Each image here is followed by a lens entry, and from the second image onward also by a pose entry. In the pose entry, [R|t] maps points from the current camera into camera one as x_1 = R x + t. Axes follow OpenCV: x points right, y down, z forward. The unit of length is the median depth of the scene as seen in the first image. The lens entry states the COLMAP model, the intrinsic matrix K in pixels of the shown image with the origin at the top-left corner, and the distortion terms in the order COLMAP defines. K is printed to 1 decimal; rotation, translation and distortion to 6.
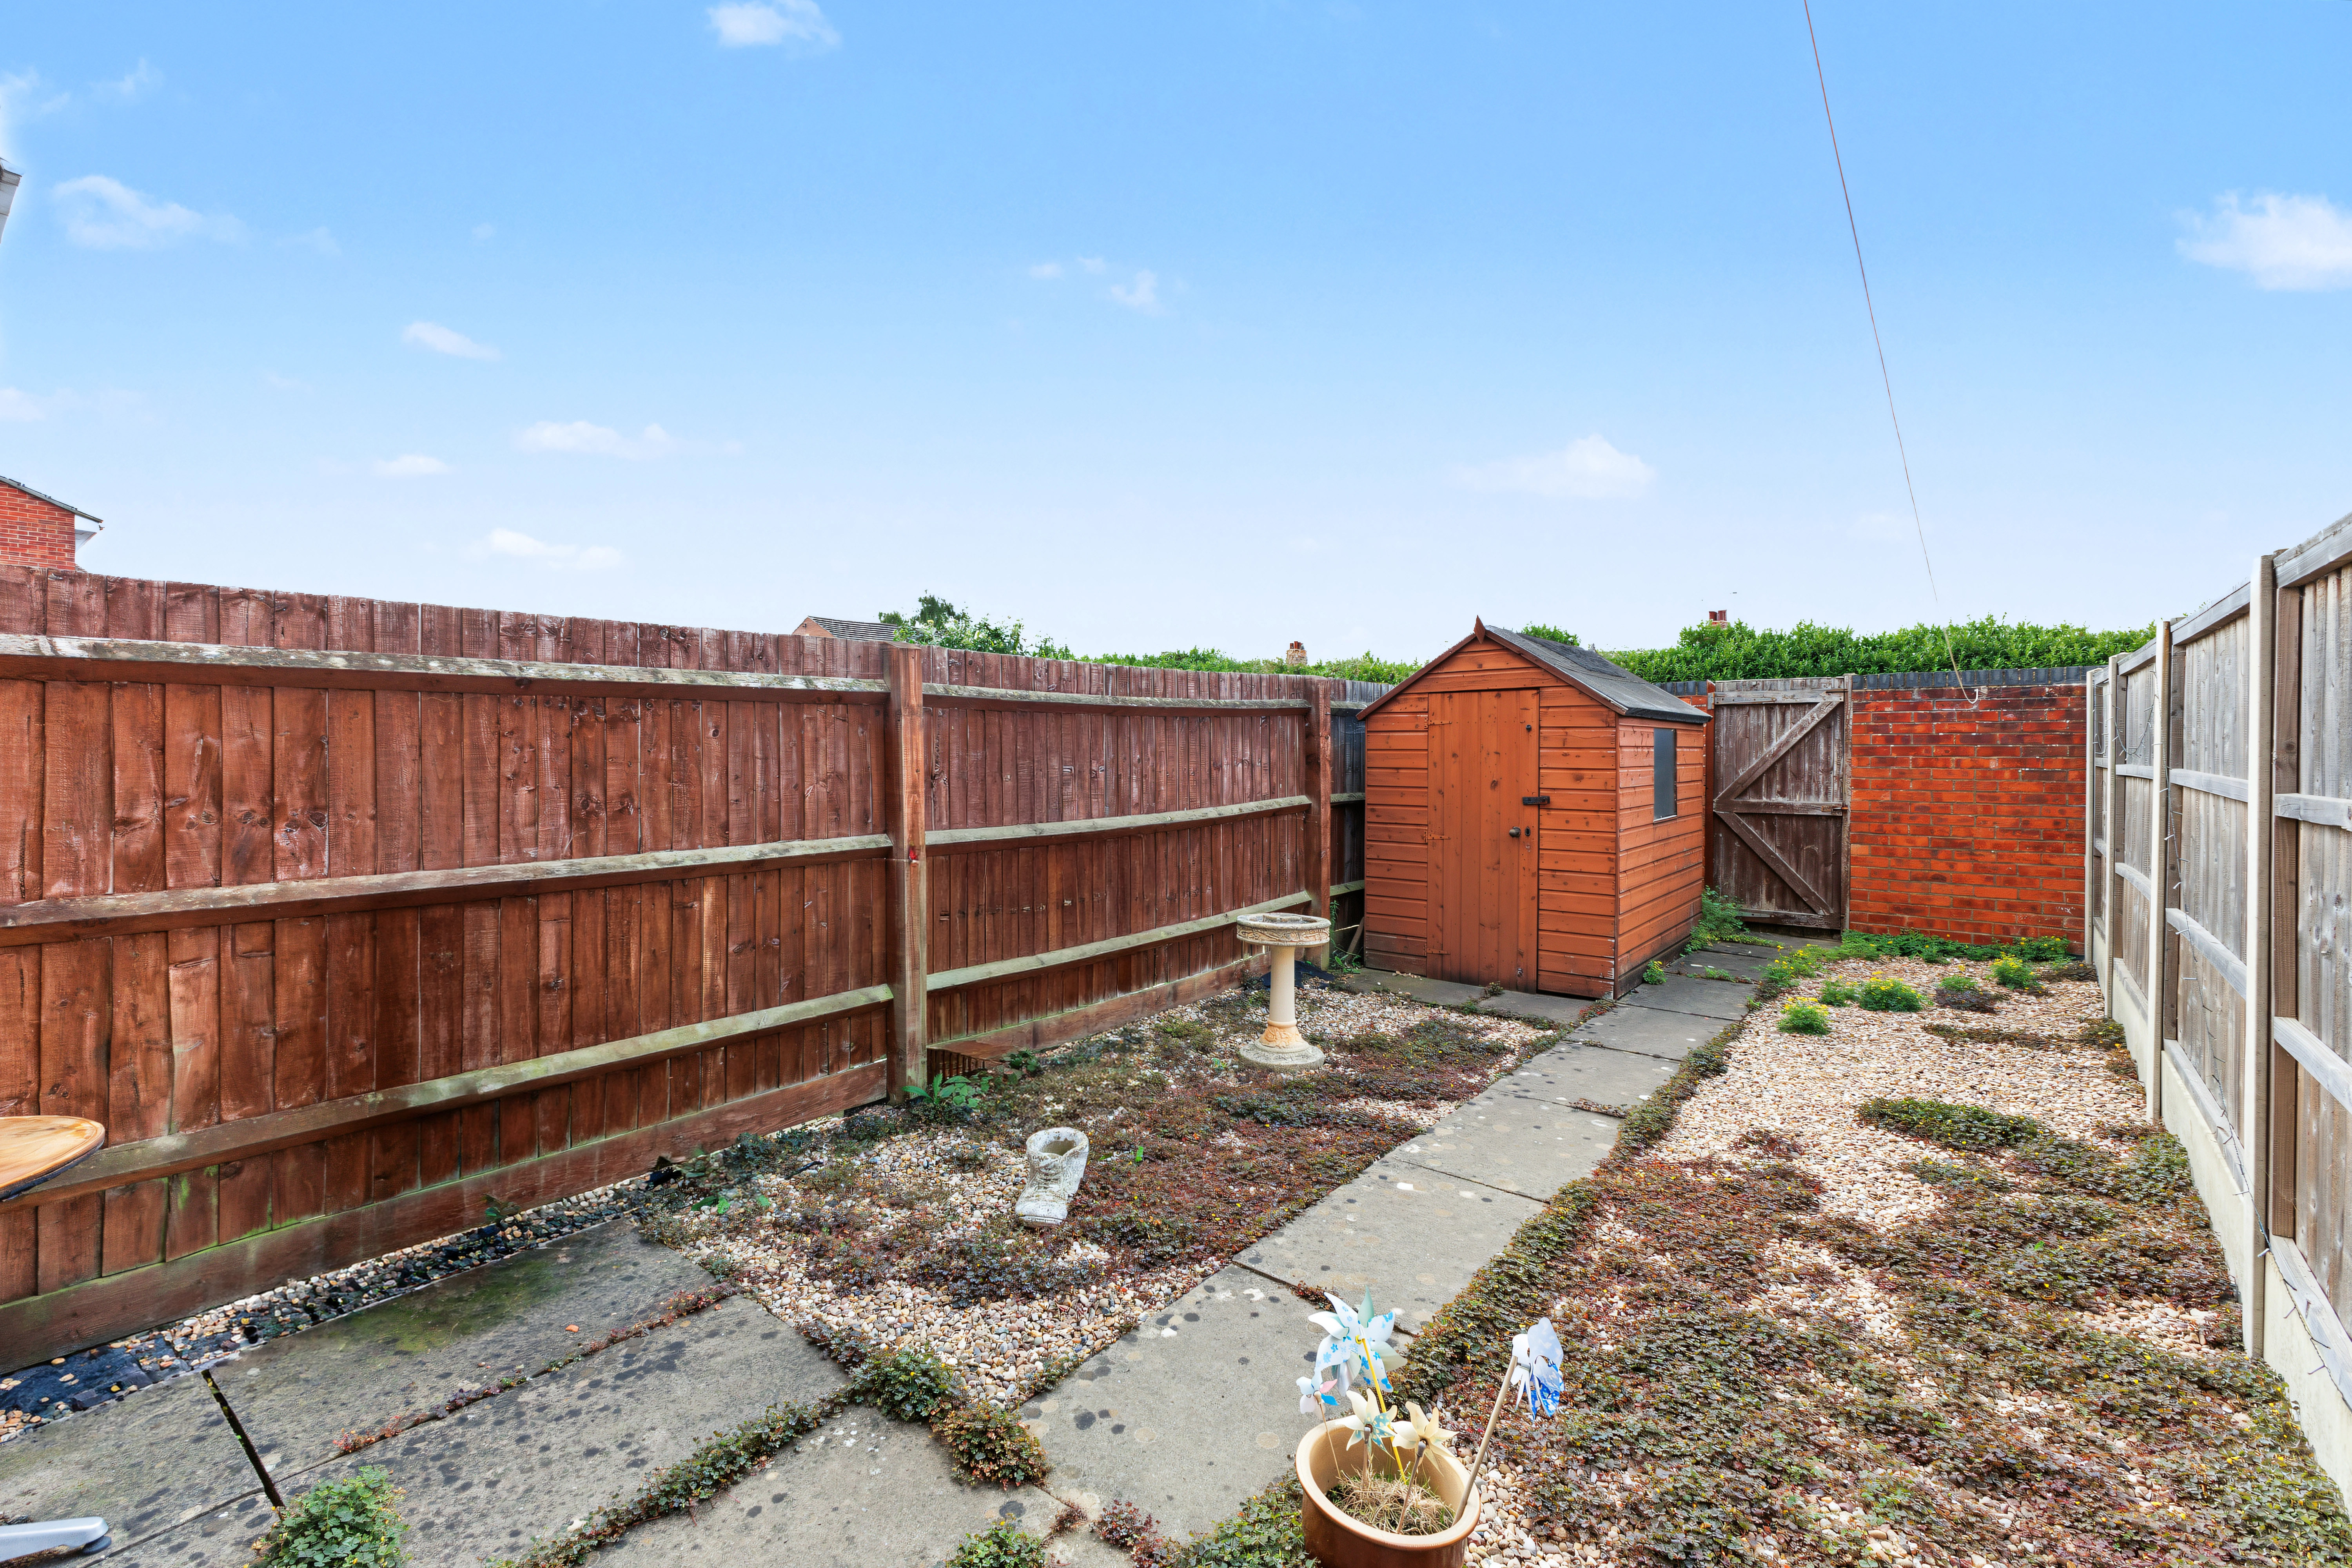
lens RADIAL K [[1022.6, 0, 1174.8], [0, 1022.6, 764.4], [0, 0, 1]] dist [0.004248, 0.000372]
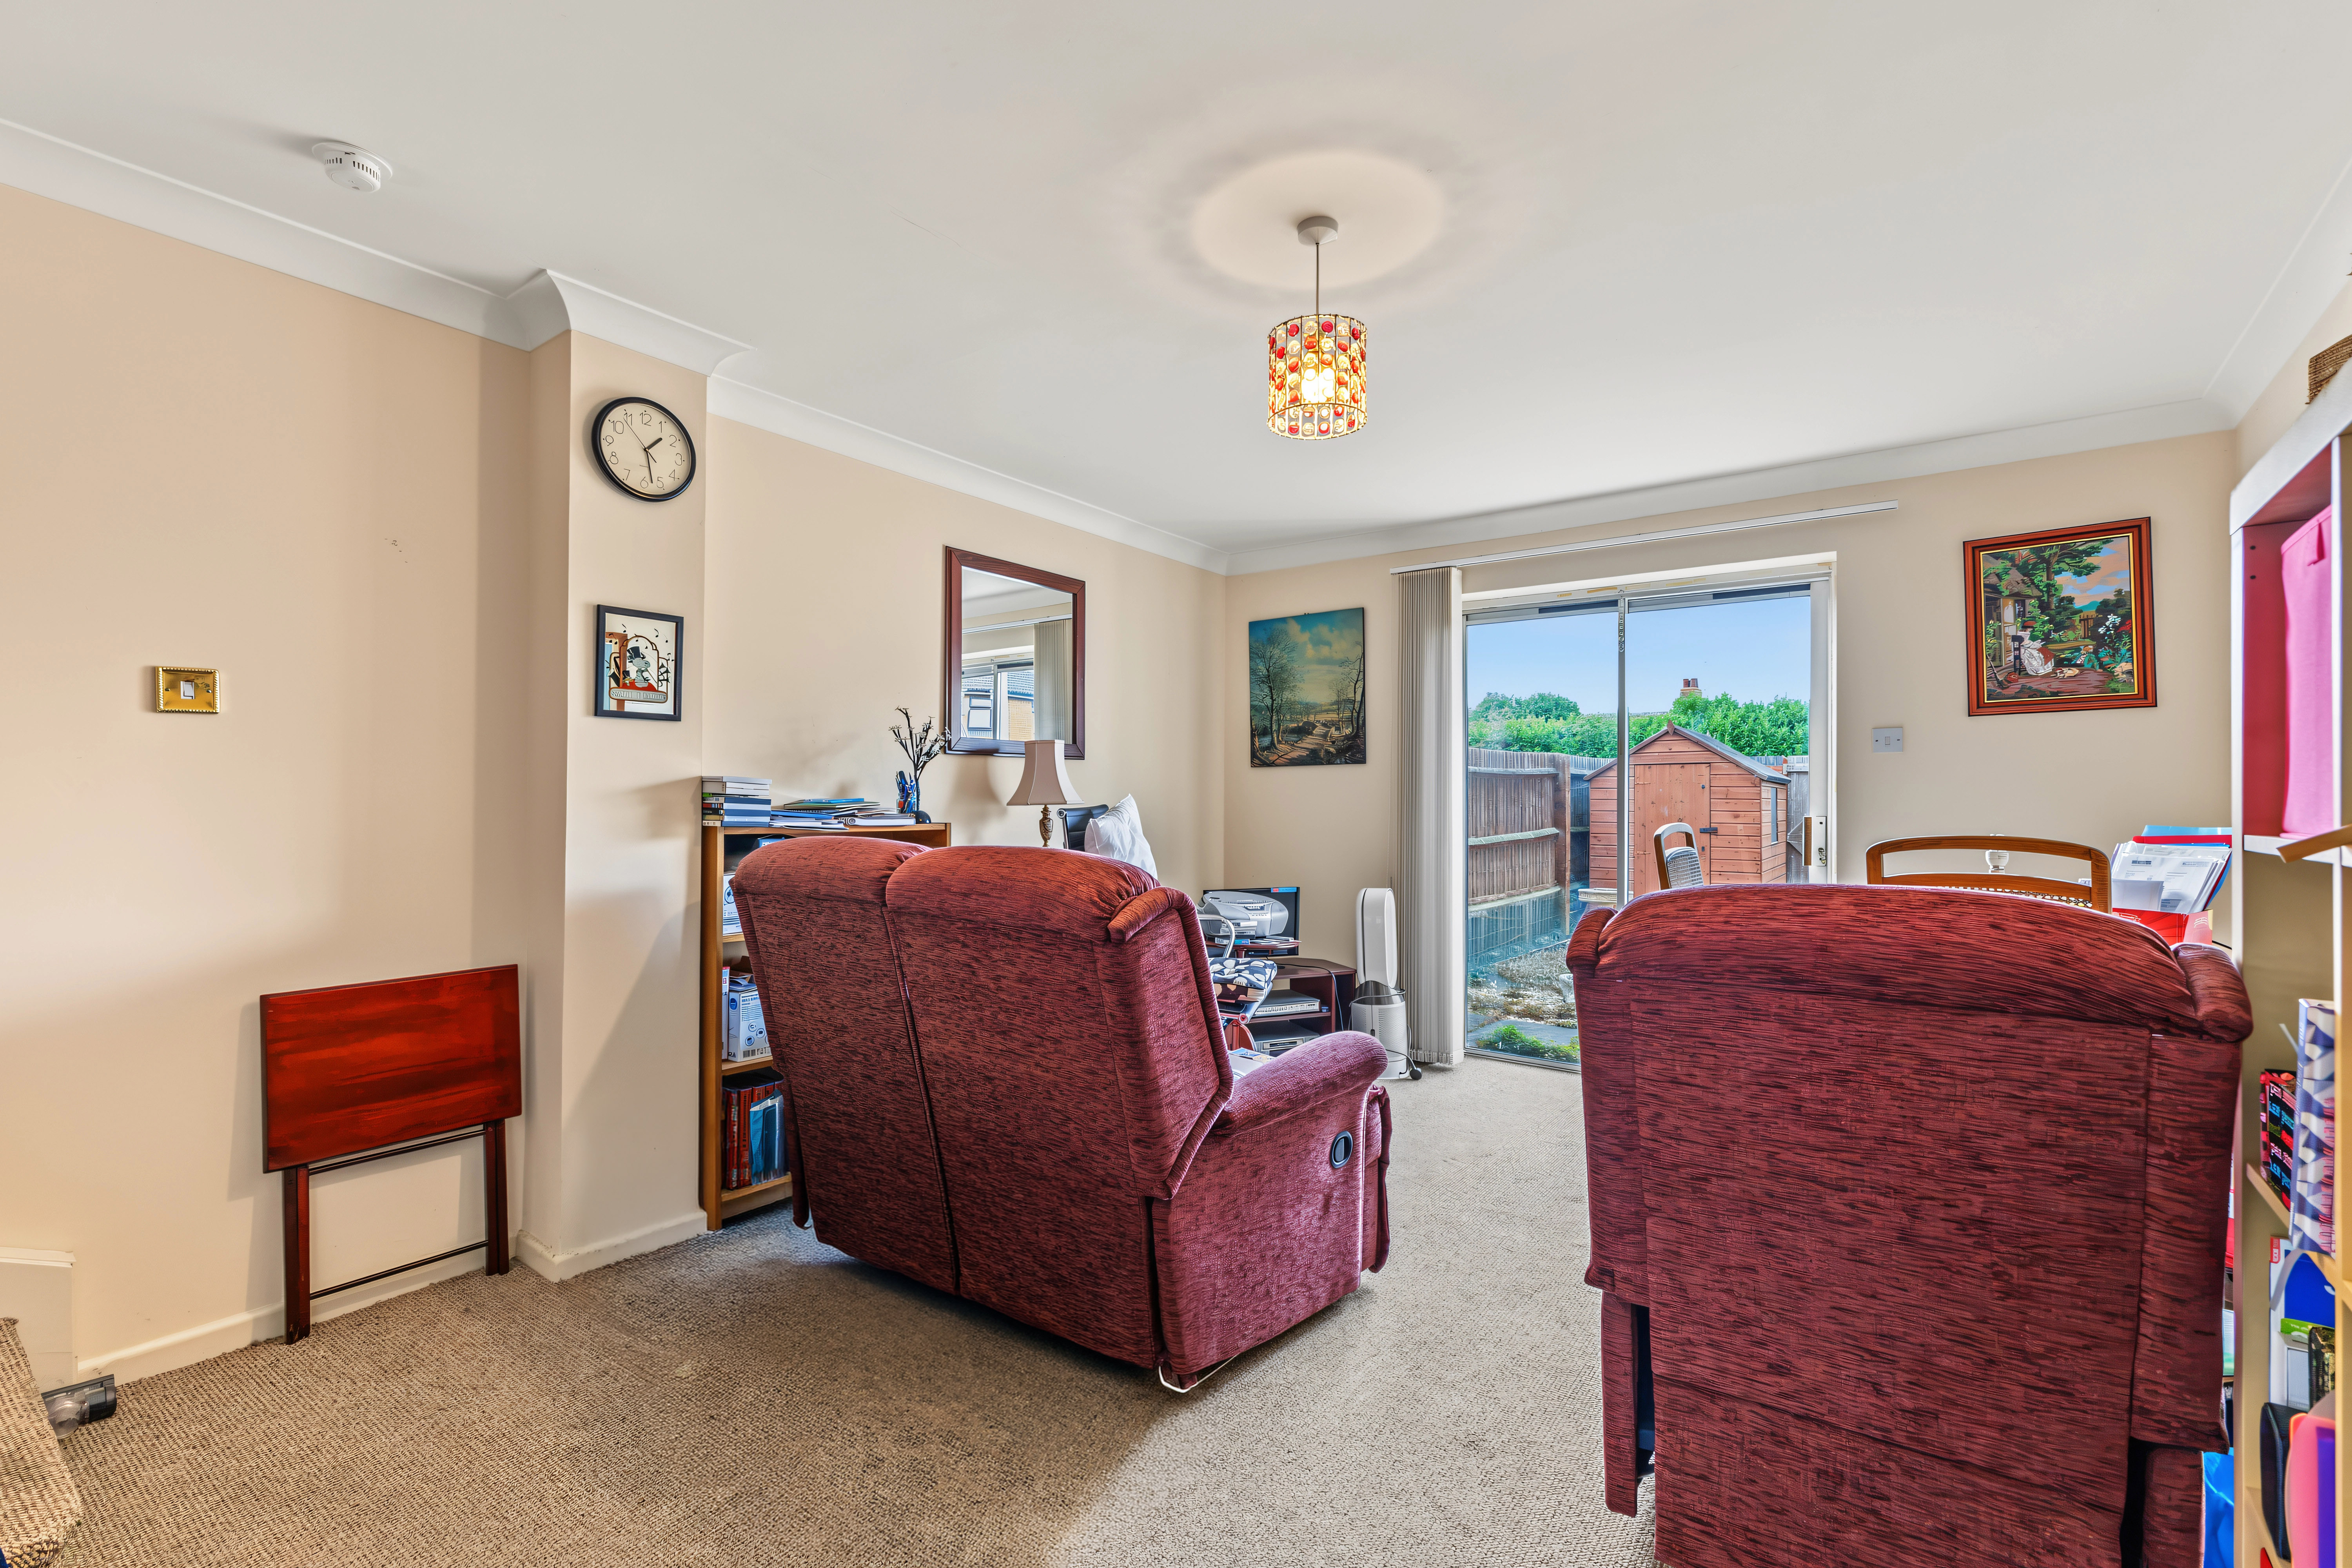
lens RADIAL K [[1022.6, 0, 1177.0], [0, 1022.6, 796.1], [0, 0, 1]] dist [0.004248, 0.000372]
pose [[0.998928, 0.003366, 0.046171, -0.610684], [-0.002417, 0.999785, -0.020583, 0.016789], [-0.046230, 0.020449, 0.998721, -0.657613]]
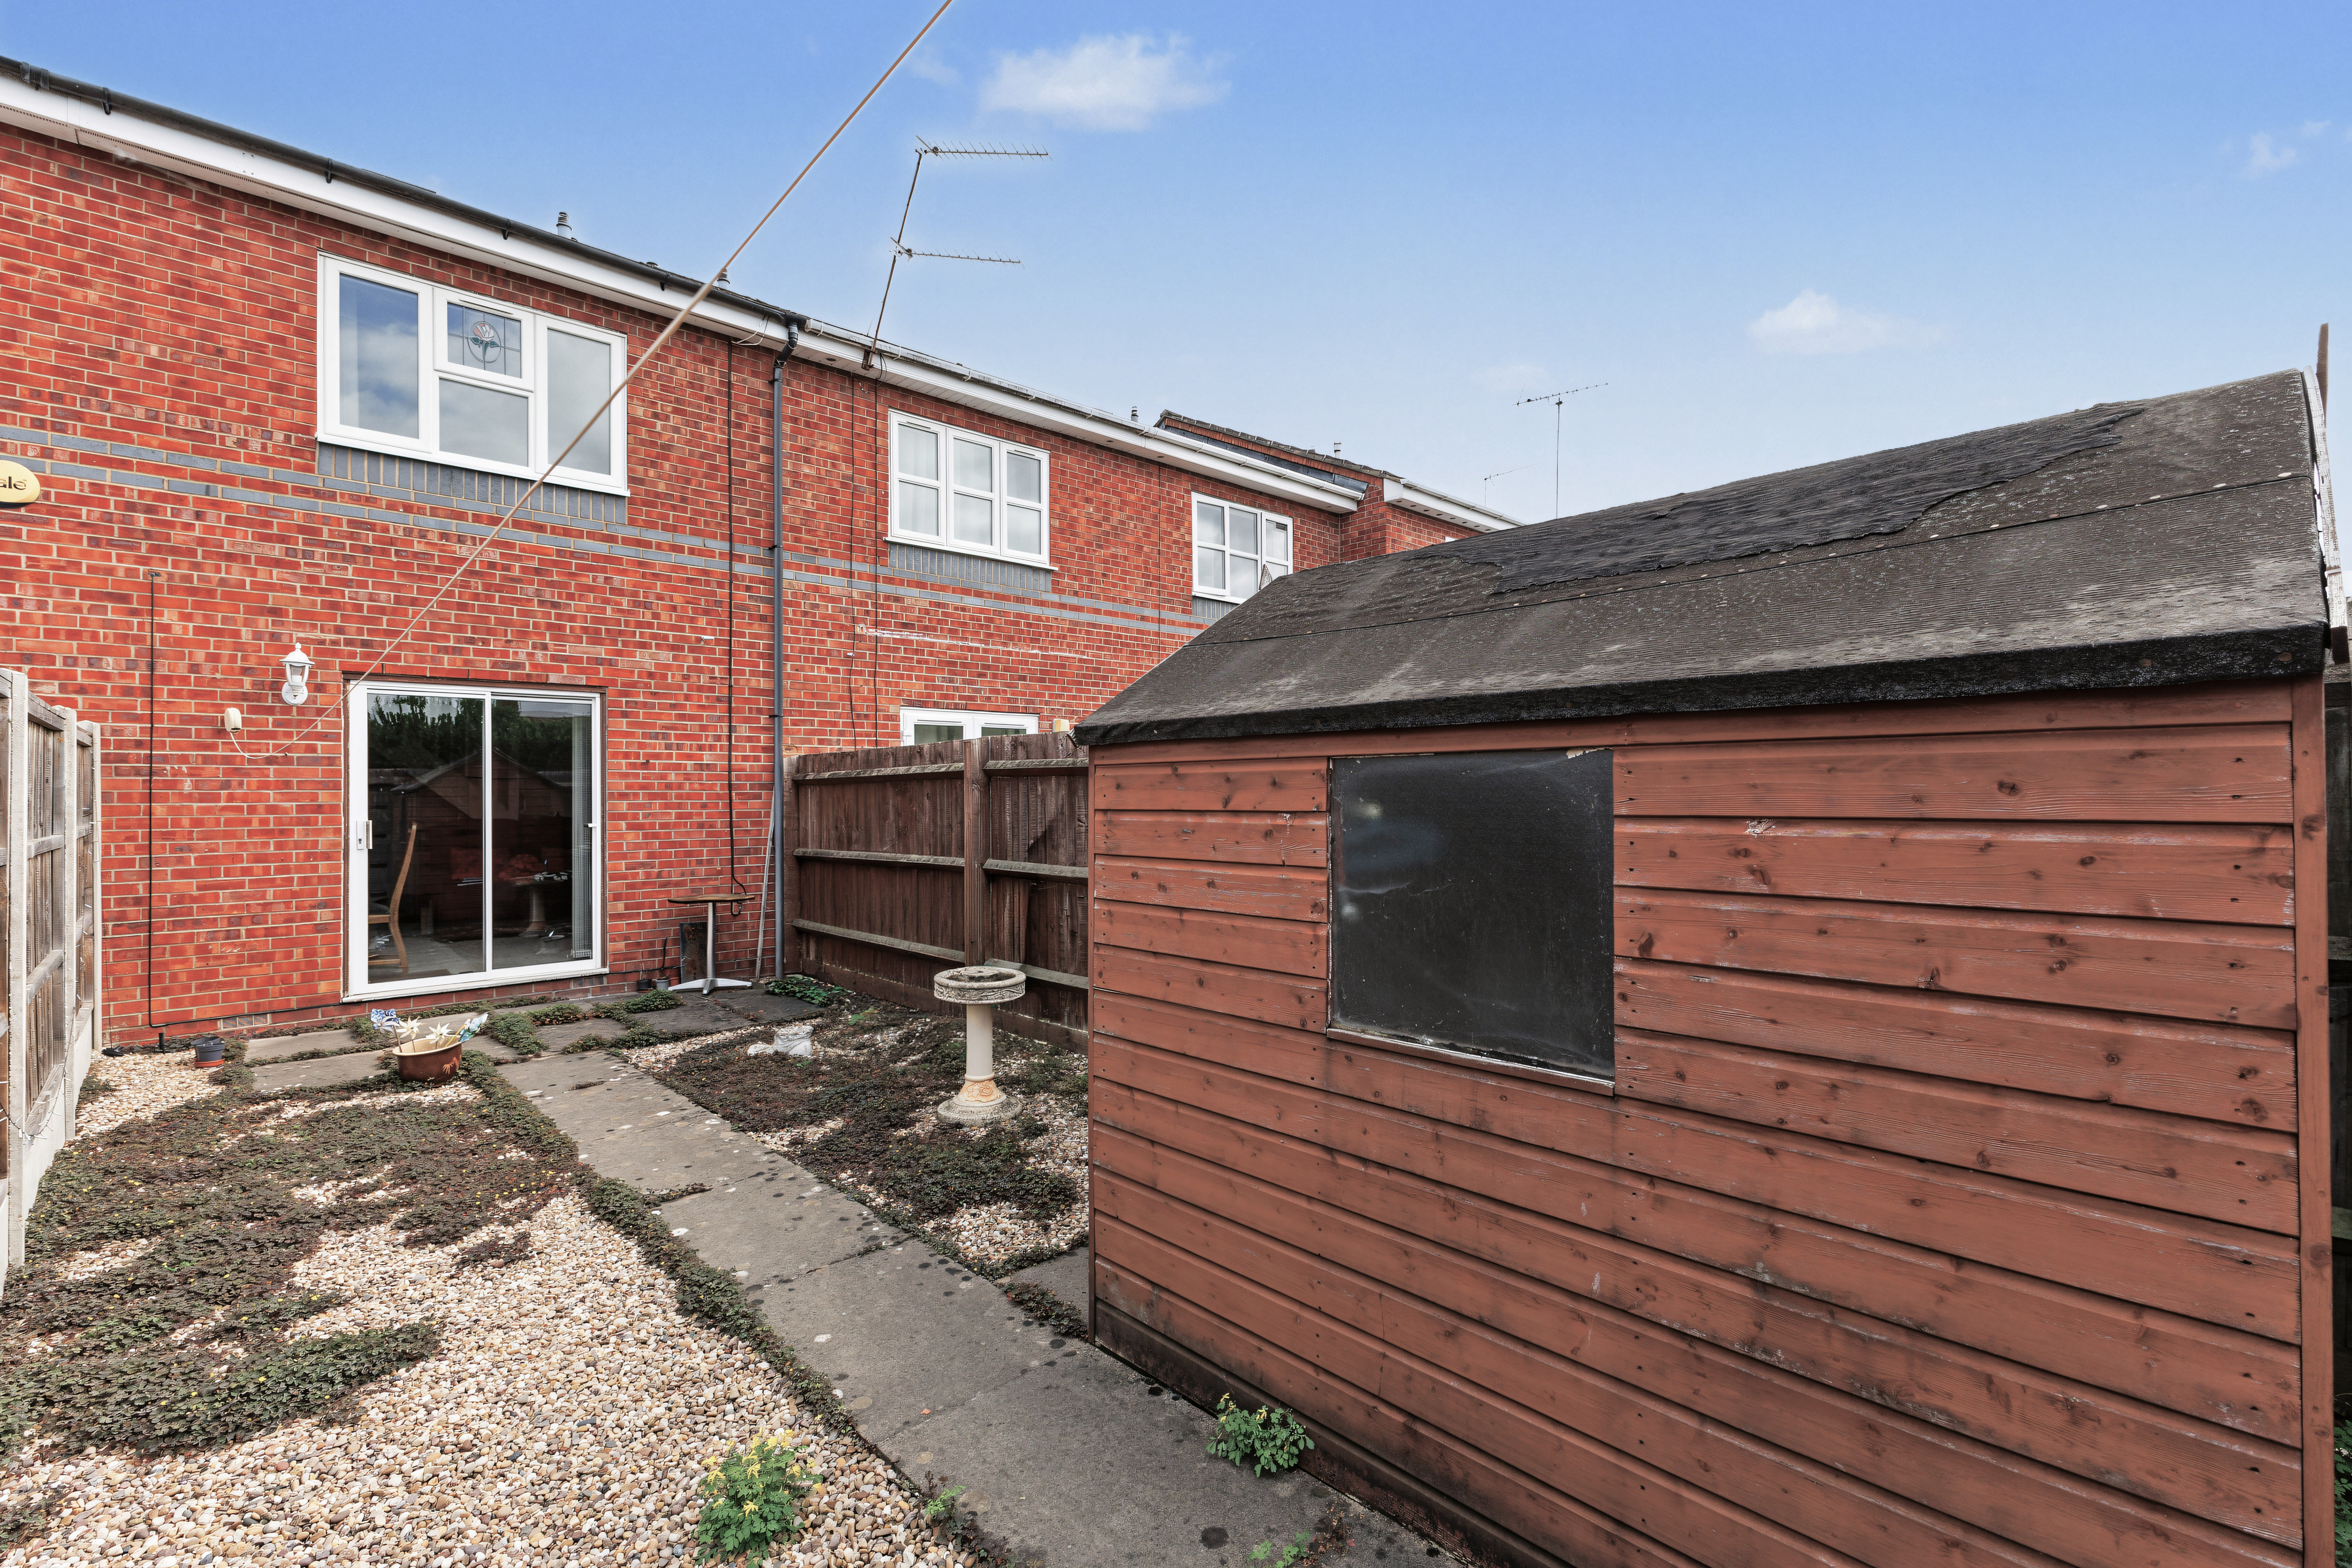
lens RADIAL K [[1022.6, 0, 1175.4], [0, 1022.6, 782.7], [0, 0, 1]] dist [0.004248, 0.000372]
pose [[-0.138474, -0.013341, -0.990276, 1.061137], [-0.005918, 0.999903, -0.012643, -0.025684], [0.990348, 0.004110, -0.138539, 1.302880]]
